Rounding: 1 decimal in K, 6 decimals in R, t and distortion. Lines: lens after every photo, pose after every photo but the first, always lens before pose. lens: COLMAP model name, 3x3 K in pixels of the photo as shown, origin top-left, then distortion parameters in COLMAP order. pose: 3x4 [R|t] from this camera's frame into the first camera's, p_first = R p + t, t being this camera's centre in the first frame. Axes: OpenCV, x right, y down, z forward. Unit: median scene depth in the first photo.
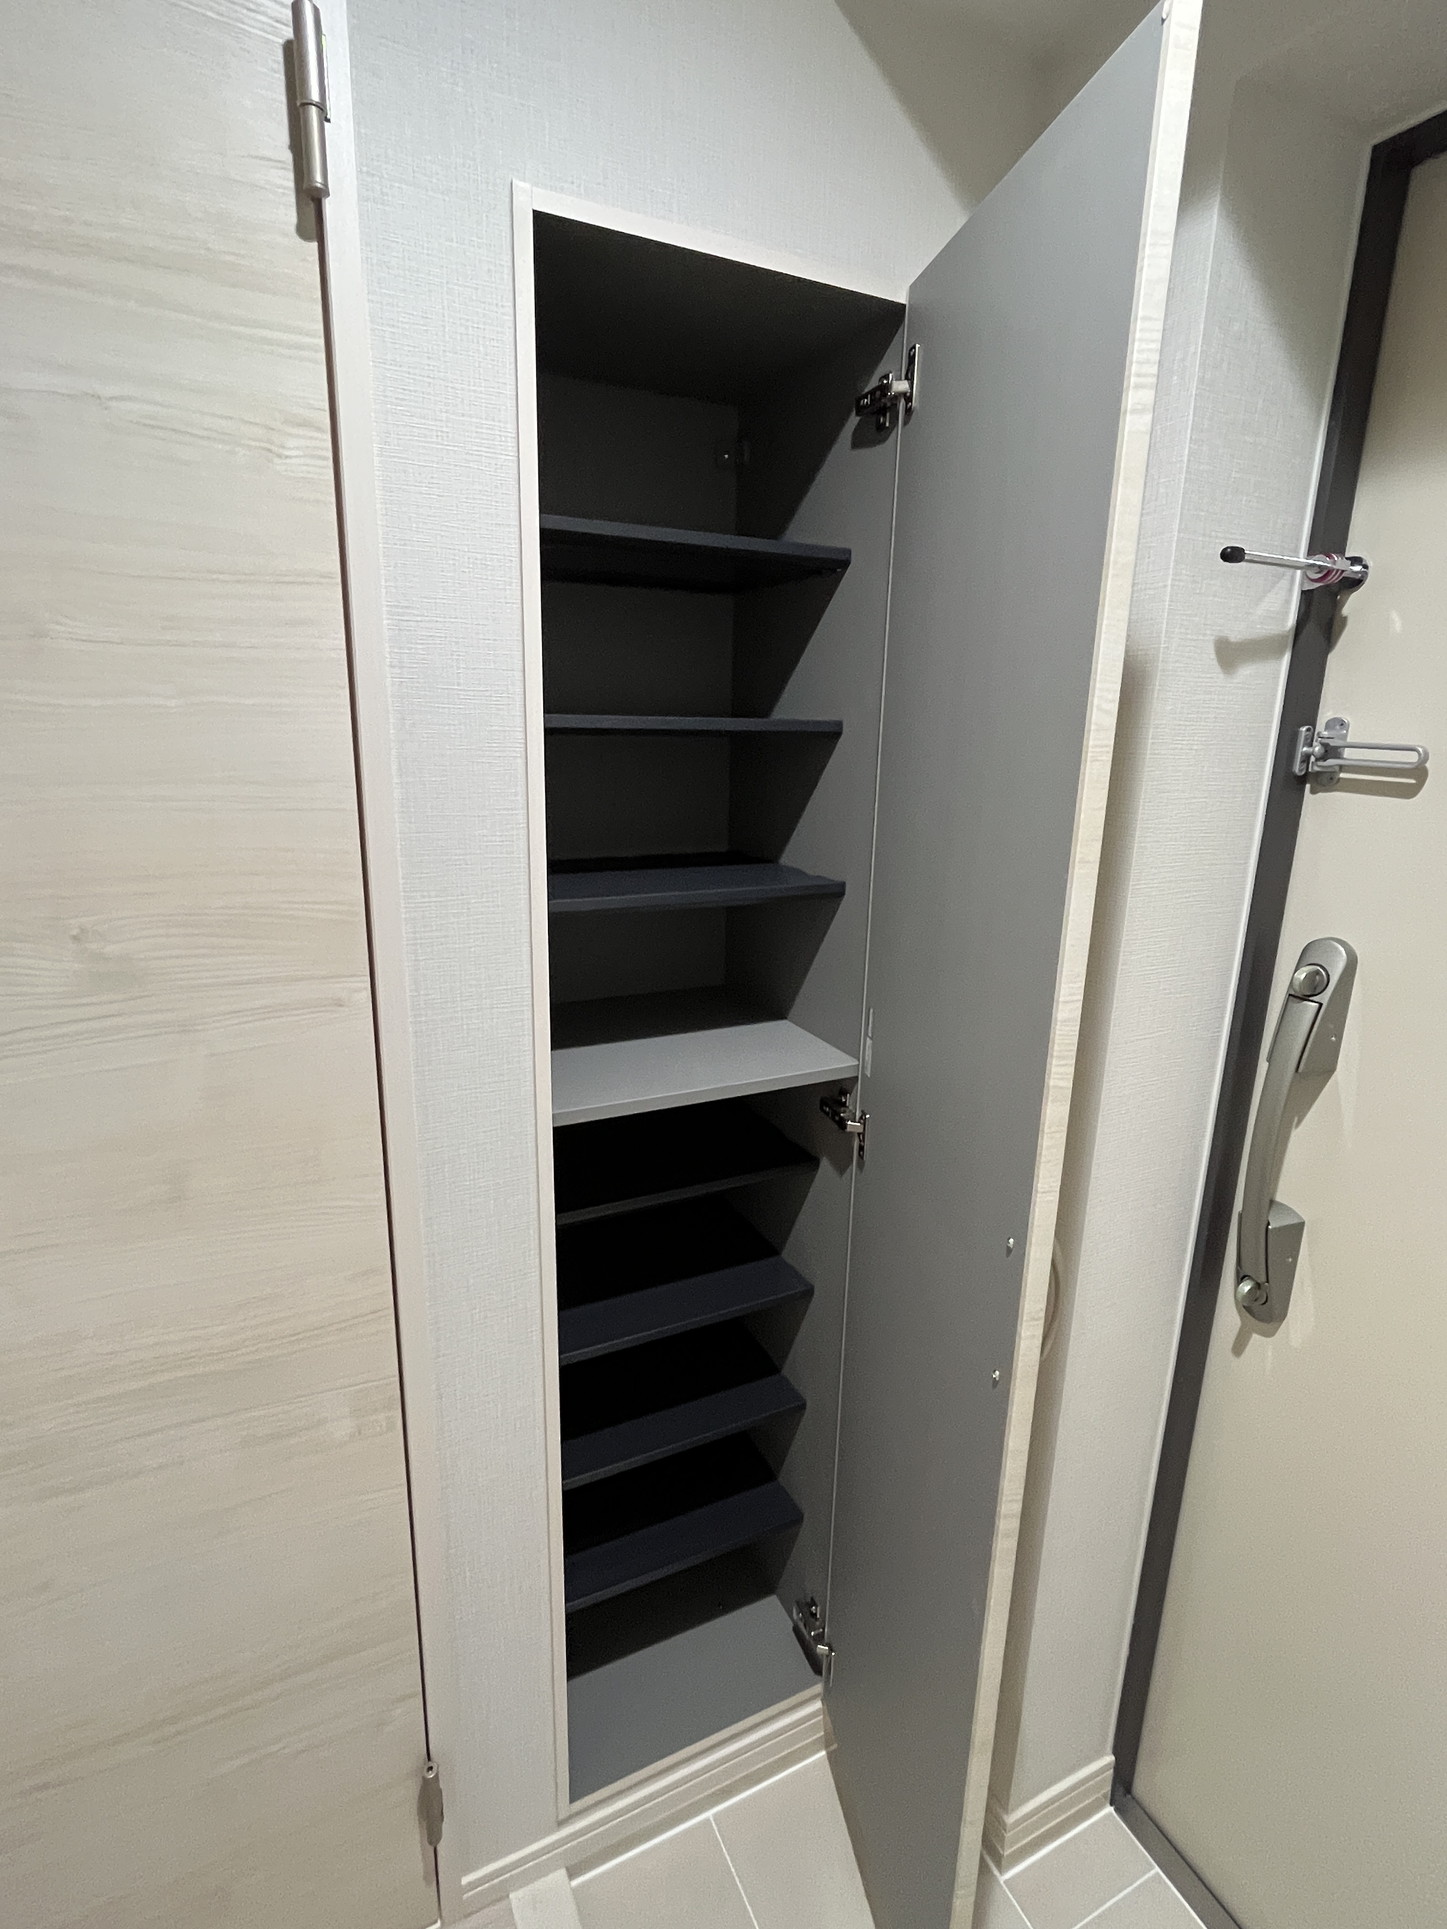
lens RADIAL K [[946.7, 0, 722.3], [0, 946.7, 963.4], [0, 0, 1]] dist [-0.003214, 0.000468]
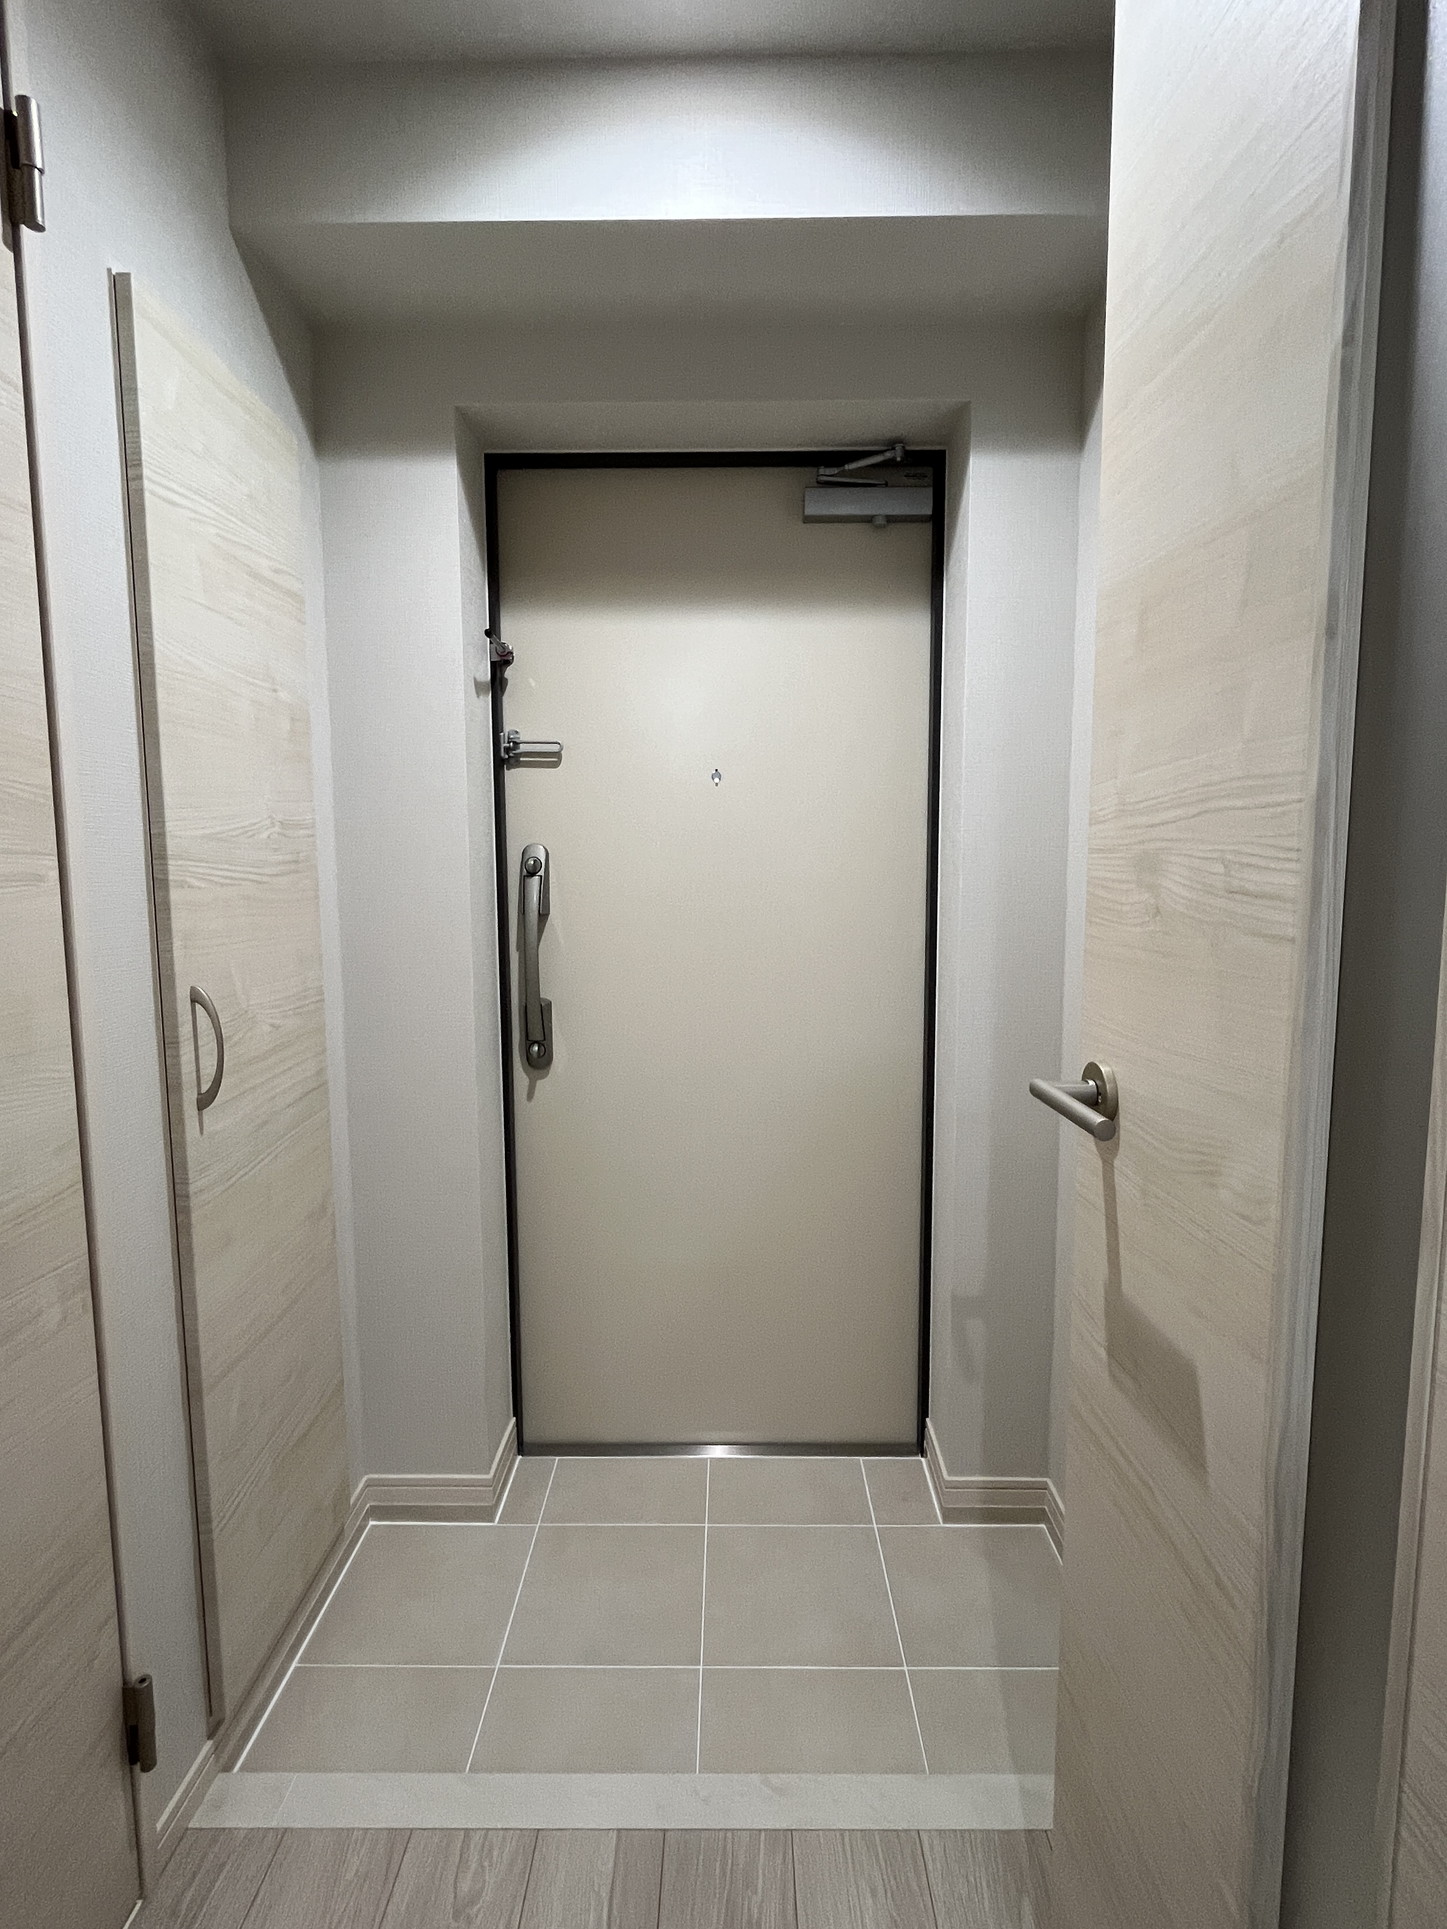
lens RADIAL K [[946.7, 0, 722.3], [0, 946.7, 963.4], [0, 0, 1]] dist [-0.003214, 0.000468]
pose [[0.445950, -0.120315, 0.886934, -0.947790], [0.235702, 0.971734, 0.013308, 0.284036], [-0.863465, 0.203118, 0.461704, -0.162580]]
